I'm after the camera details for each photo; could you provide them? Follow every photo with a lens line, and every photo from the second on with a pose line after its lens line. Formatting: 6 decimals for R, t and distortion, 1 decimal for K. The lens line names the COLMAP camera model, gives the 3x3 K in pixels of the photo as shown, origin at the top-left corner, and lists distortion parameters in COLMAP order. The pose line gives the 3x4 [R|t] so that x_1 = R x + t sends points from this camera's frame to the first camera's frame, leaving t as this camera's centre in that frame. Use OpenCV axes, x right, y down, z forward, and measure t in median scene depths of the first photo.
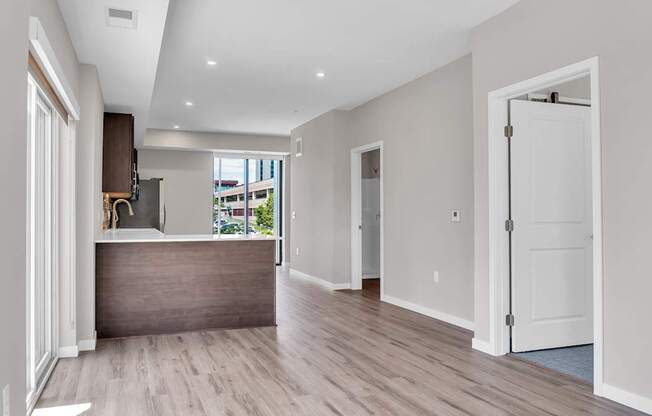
lens RADIAL K [[505.6, 0, 329.8], [0, 505.6, 208.5], [0, 0, 1]] dist [-0.001530, -0.009133]
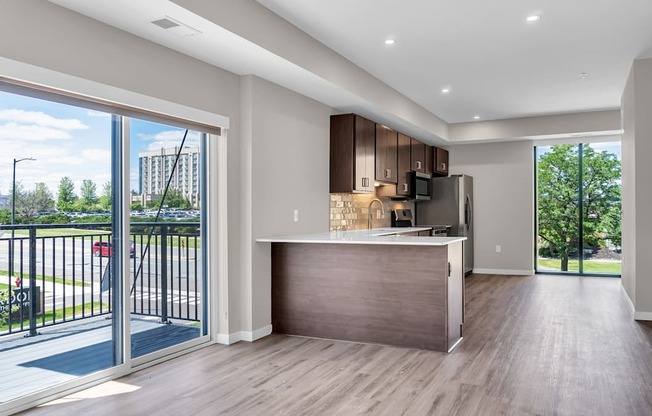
lens RADIAL K [[505.6, 0, 331.3], [0, 505.6, 213.5], [0, 0, 1]] dist [-0.001530, -0.009133]
pose [[0.669727, -0.006788, -0.742576, 0.400077], [0.017147, 0.999833, 0.006325, 0.004366], [0.742409, -0.016969, 0.669732, 0.372264]]
